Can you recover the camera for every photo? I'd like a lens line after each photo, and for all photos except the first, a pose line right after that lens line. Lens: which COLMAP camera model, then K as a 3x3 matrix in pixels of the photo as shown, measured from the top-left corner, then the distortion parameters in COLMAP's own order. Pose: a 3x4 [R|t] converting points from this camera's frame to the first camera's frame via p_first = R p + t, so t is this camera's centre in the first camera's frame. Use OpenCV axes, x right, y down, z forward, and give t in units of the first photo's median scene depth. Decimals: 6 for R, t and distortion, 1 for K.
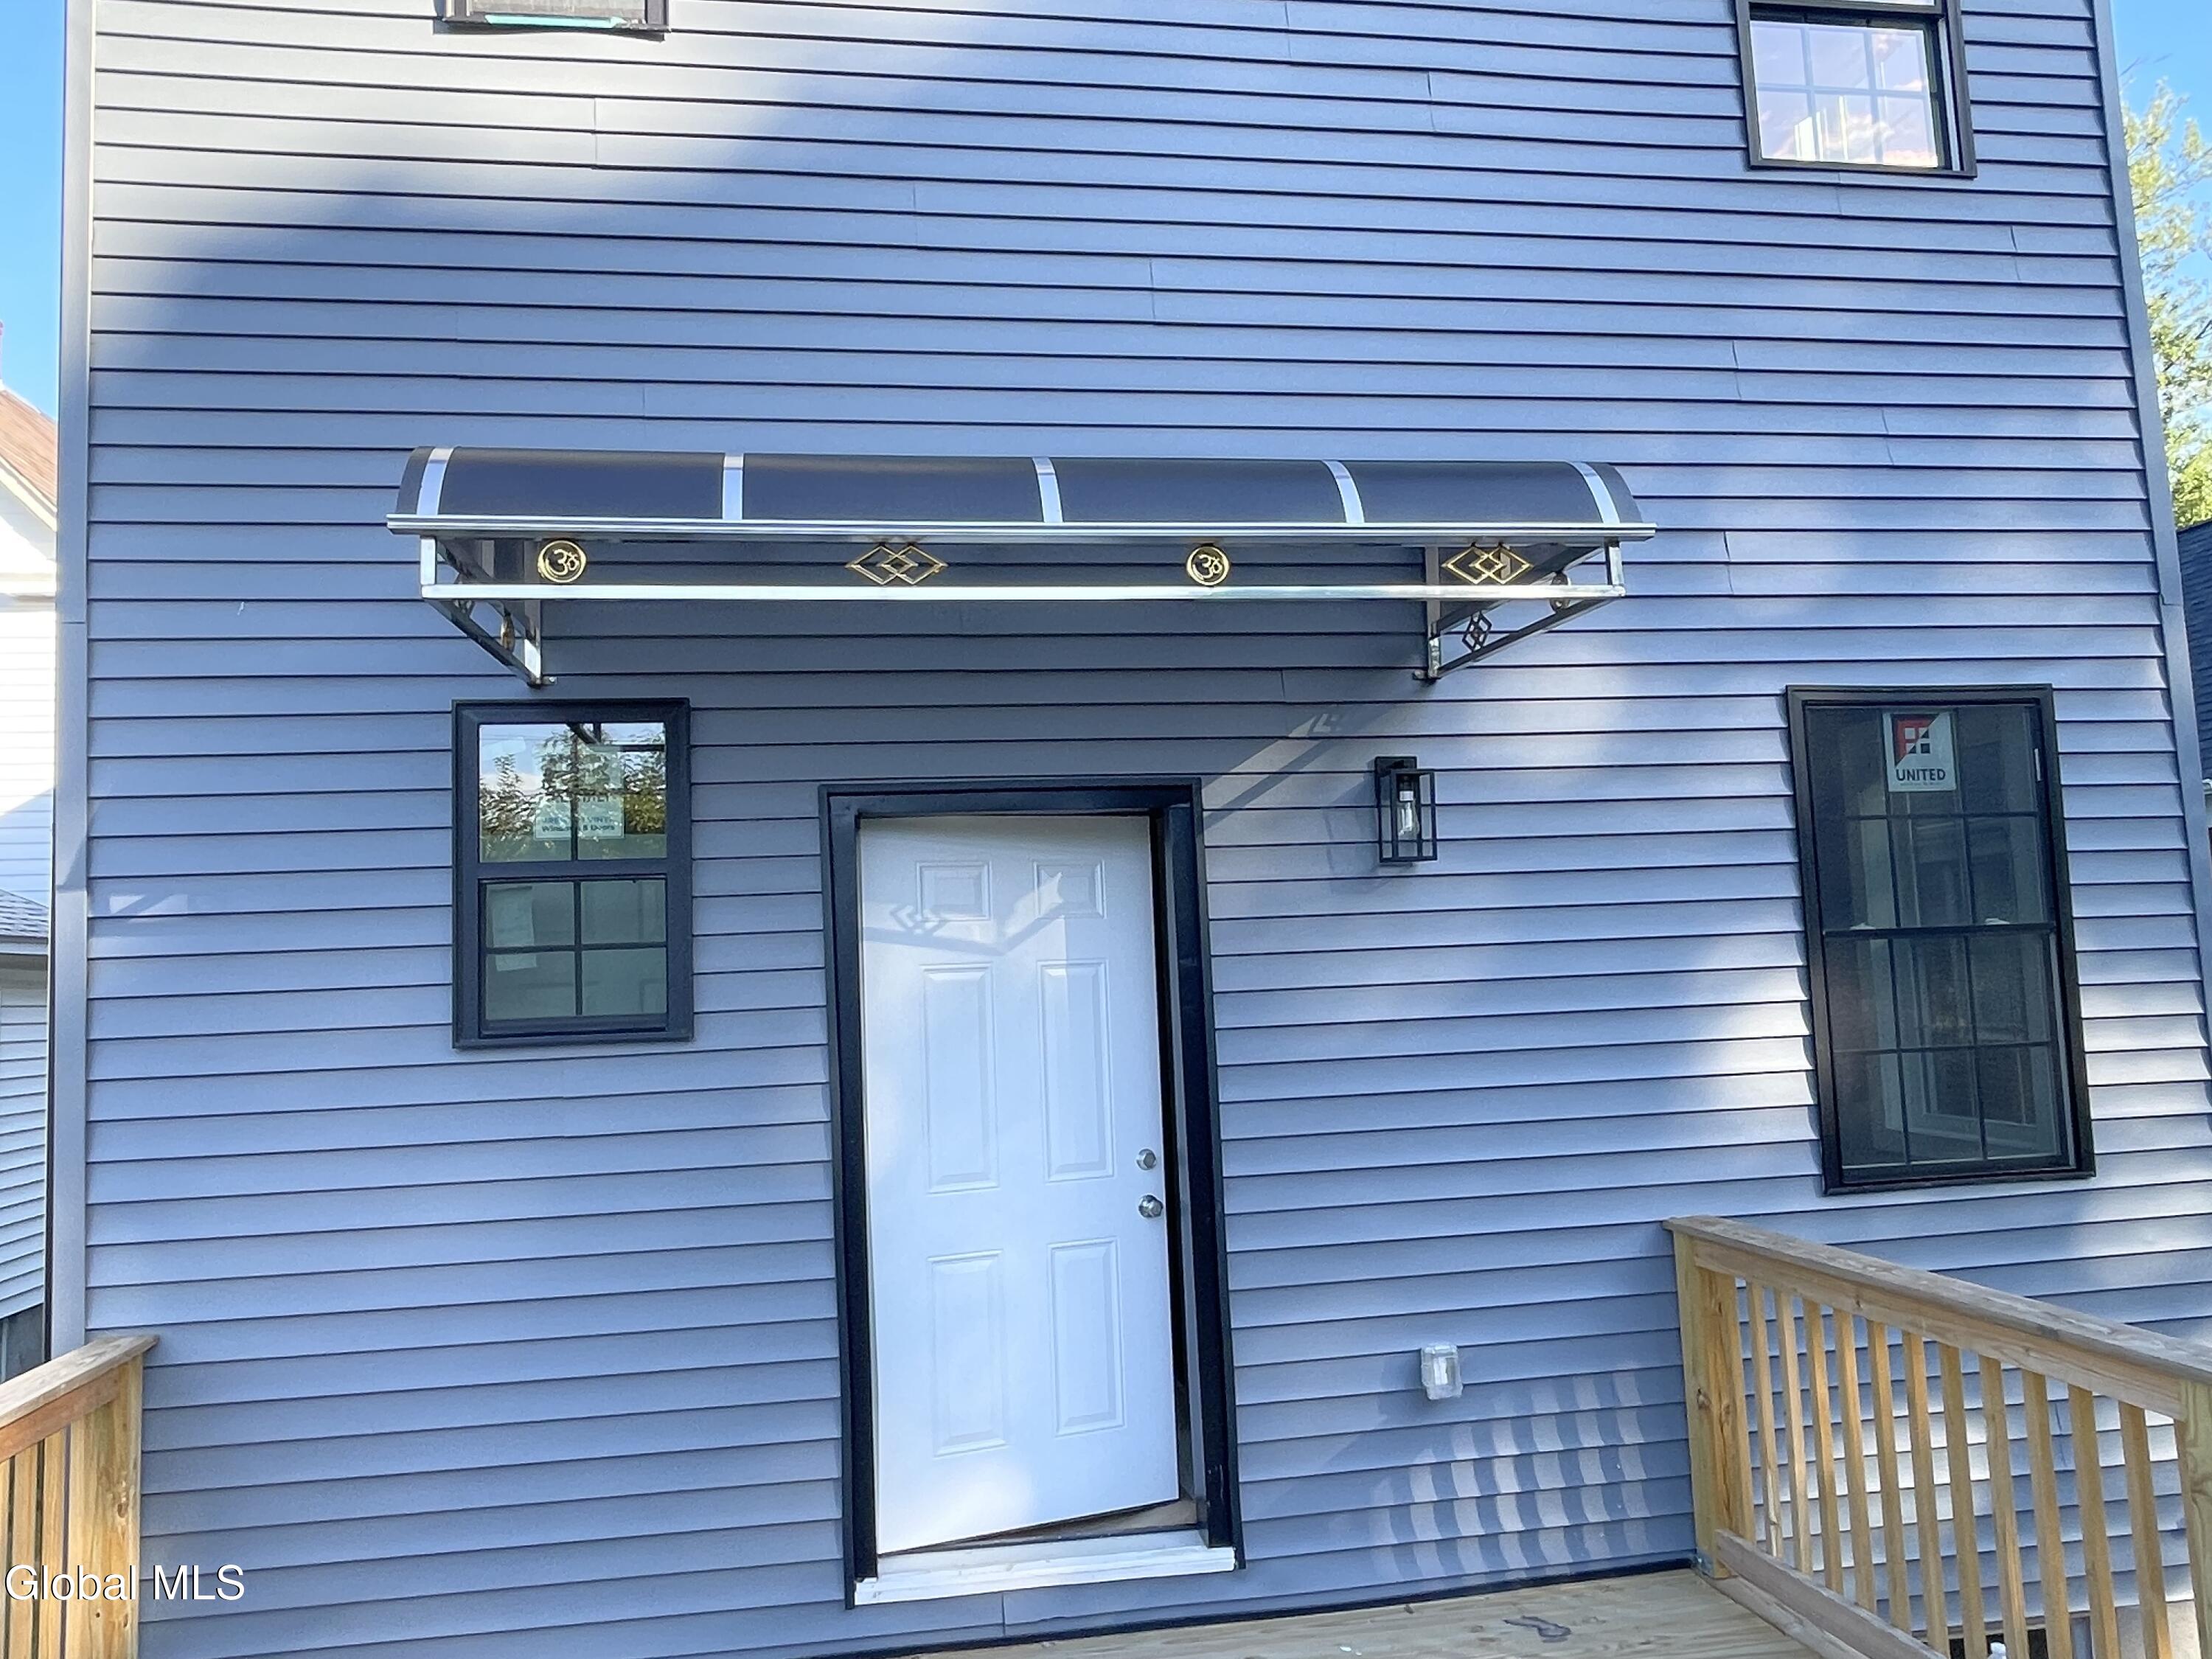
lens RADIAL K [[1573.3, 0, 1057.0], [0, 1573.3, 817.0], [0, 0, 1]] dist [-0.008066, -0.004901]
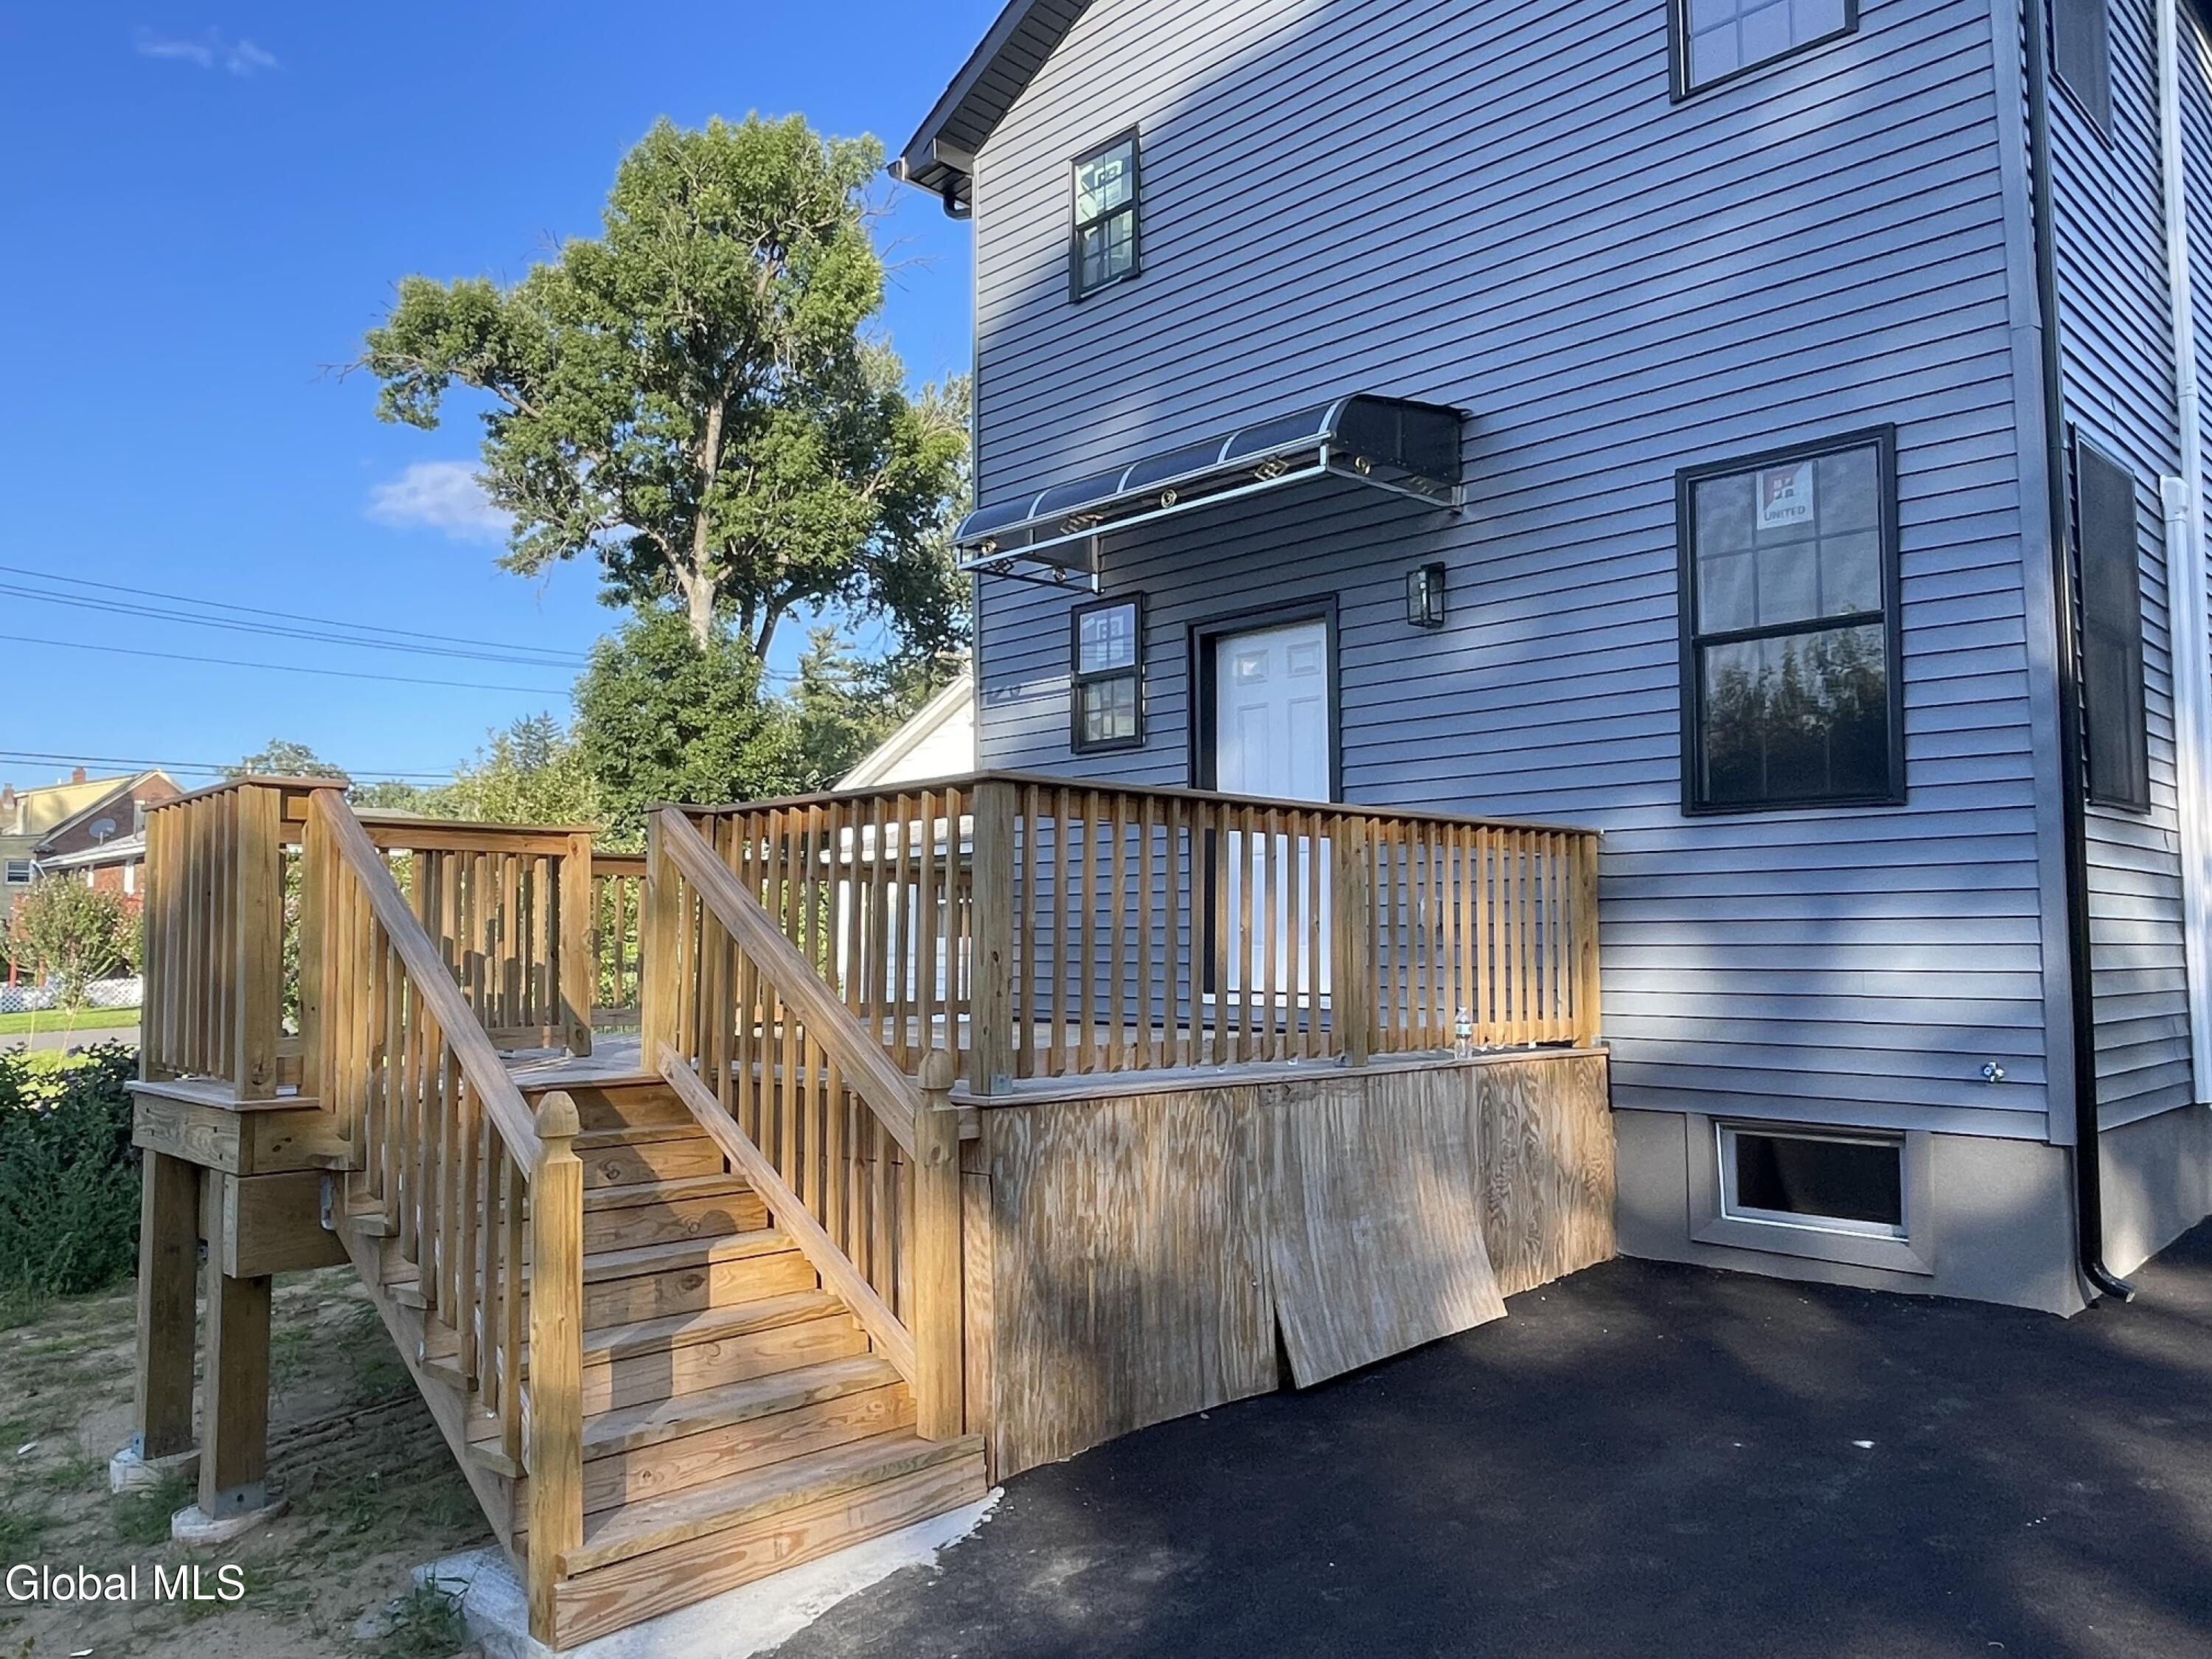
lens RADIAL K [[1573.3, 0, 1102.5], [0, 1573.3, 832.5], [0, 0, 1]] dist [-0.008066, -0.004901]
pose [[0.580224, -0.019592, -0.814221, 1.358581], [0.058470, 0.998133, 0.017649, 0.197249], [0.812355, -0.057848, 0.580286, -0.291667]]
